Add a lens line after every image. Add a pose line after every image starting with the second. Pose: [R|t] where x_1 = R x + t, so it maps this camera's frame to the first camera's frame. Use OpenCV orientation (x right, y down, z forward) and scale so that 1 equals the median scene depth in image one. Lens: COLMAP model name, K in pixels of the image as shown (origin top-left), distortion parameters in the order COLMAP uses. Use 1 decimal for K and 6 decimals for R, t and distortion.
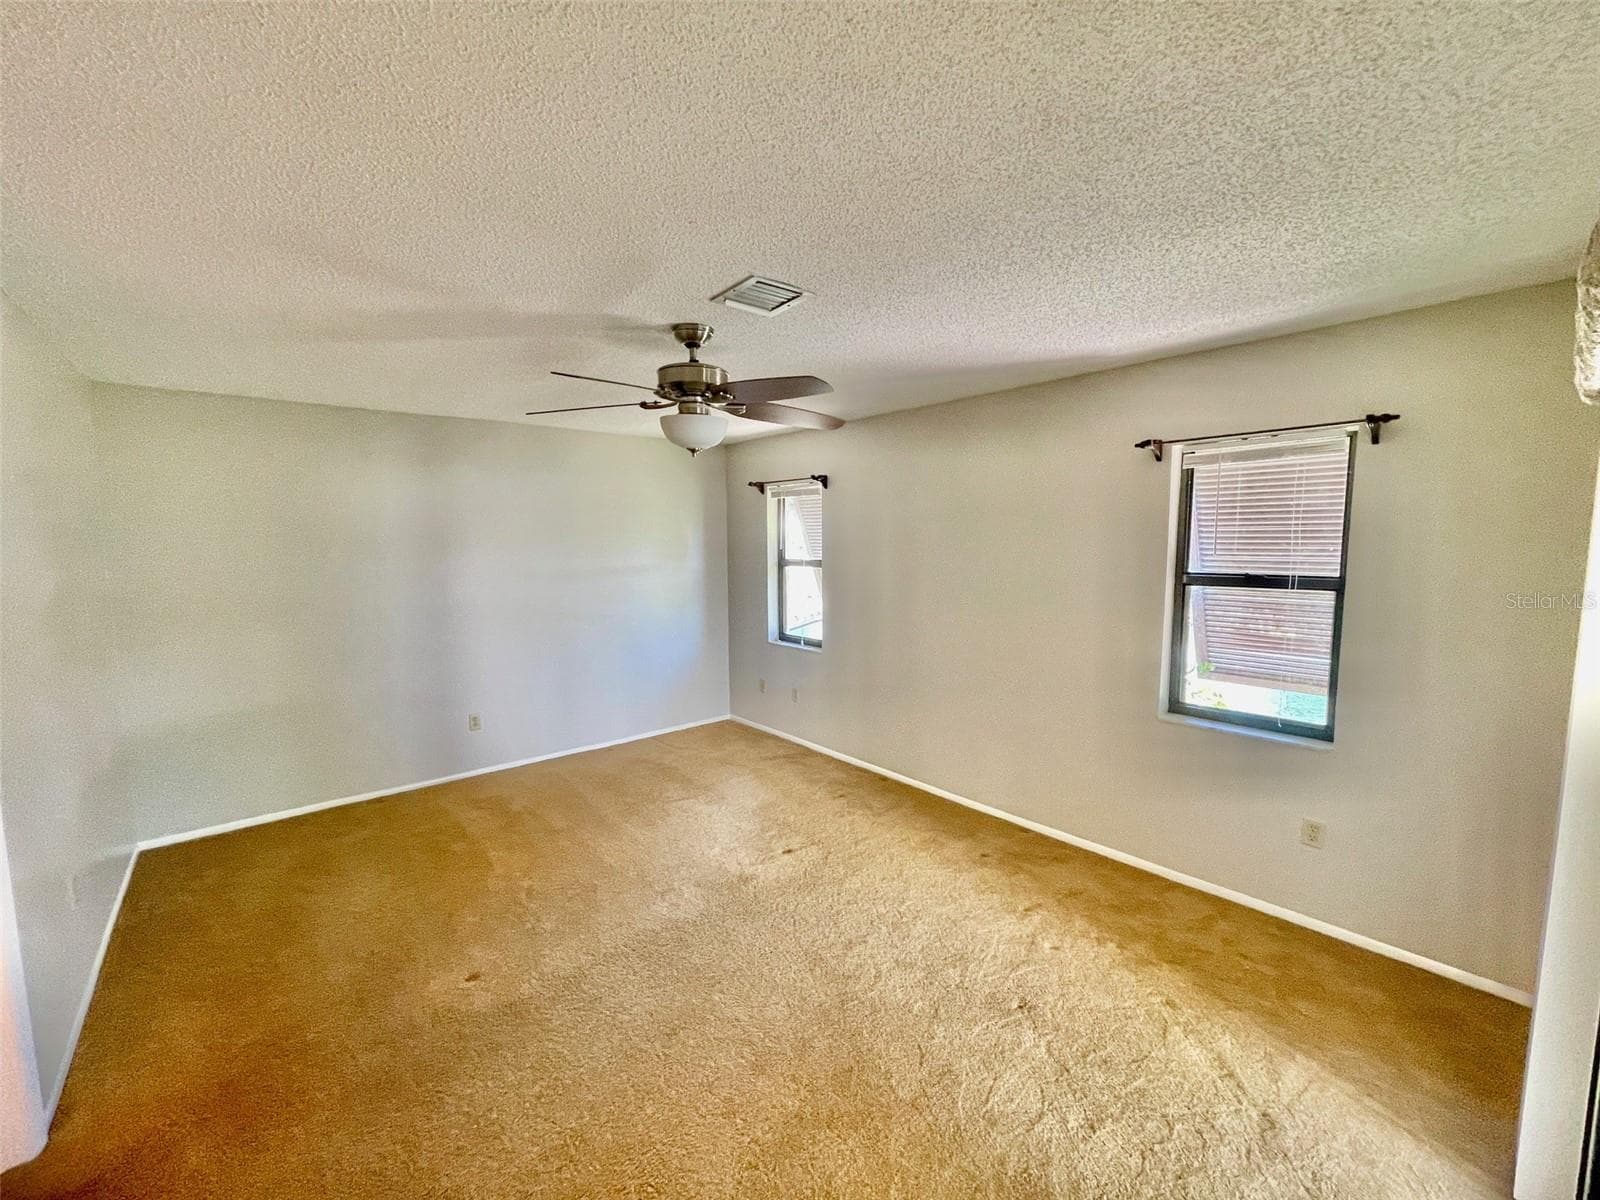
lens RADIAL K [[649.3, 0, 787.0], [0, 649.3, 596.6], [0, 0, 1]] dist [-0.002510, 0.001436]
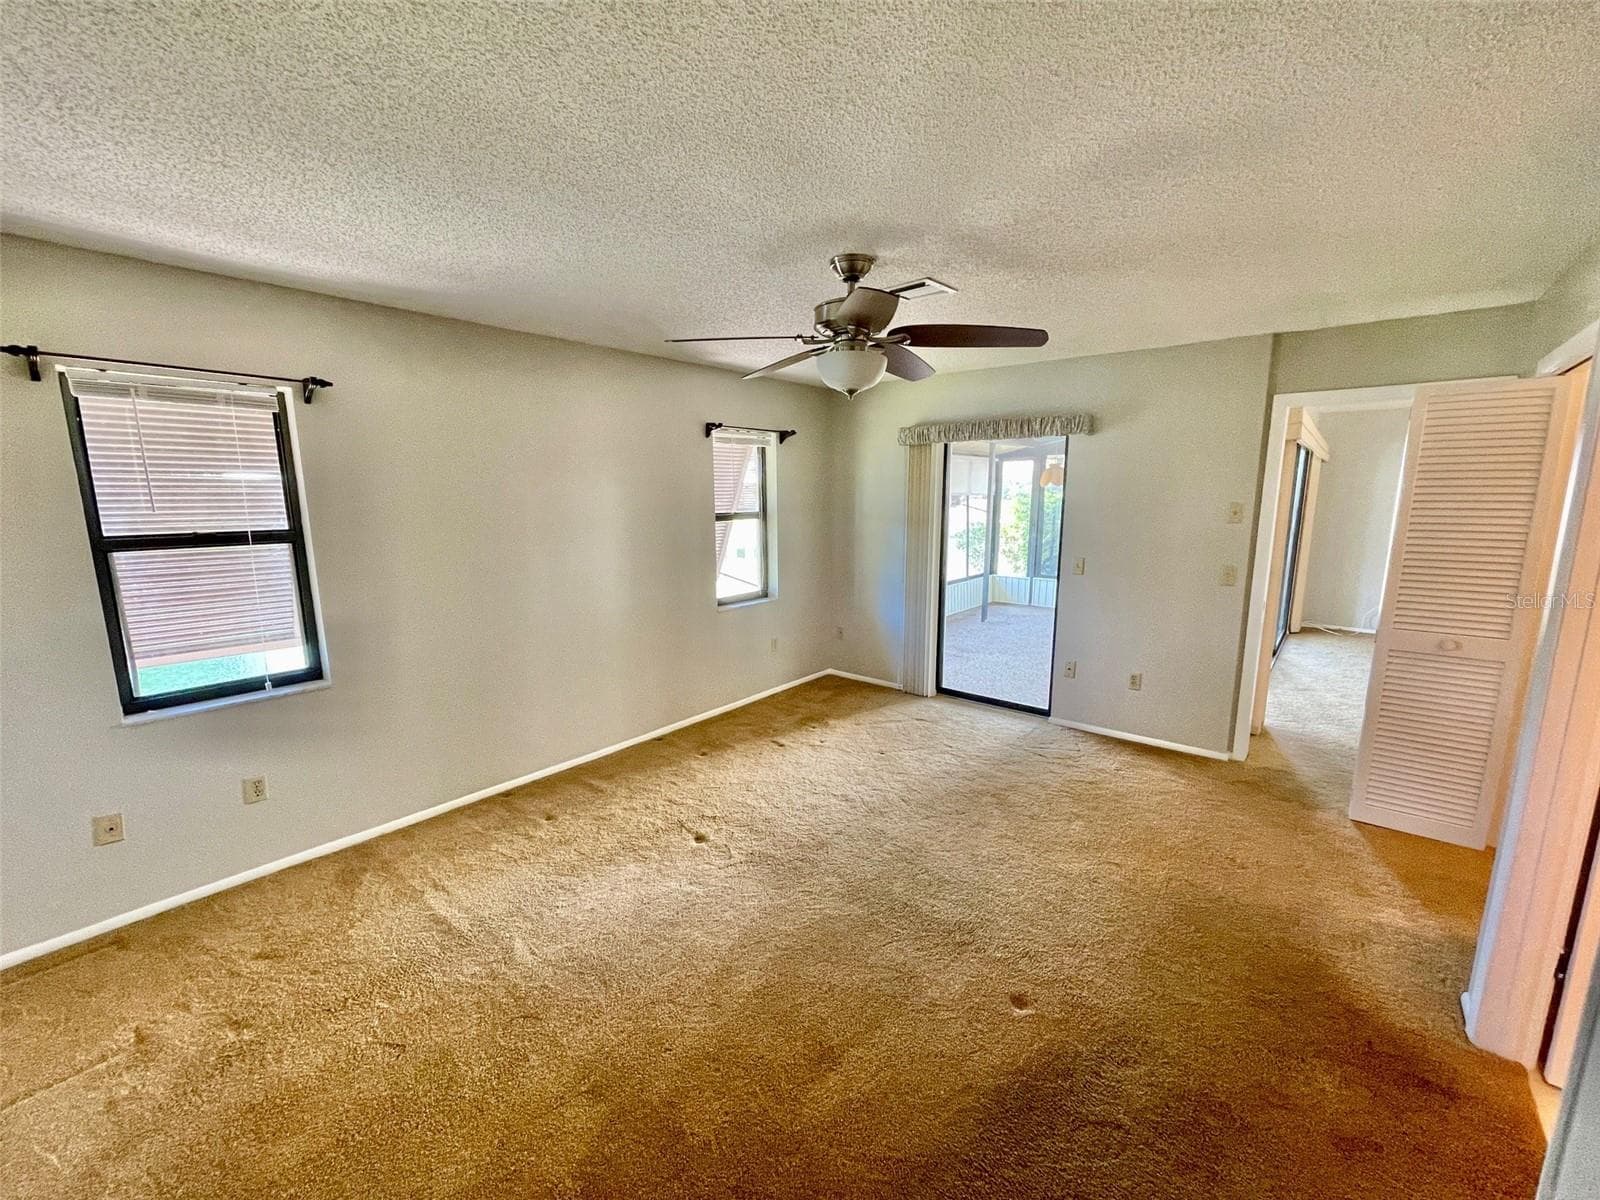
lens RADIAL K [[649.3, 0, 789.0], [0, 649.3, 605.4], [0, 0, 1]] dist [-0.002510, 0.001436]
pose [[-0.166617, -0.169874, 0.971278, -0.326256], [0.088765, 0.978464, 0.186357, -0.033308], [-0.982018, 0.117265, -0.147949, 0.375051]]
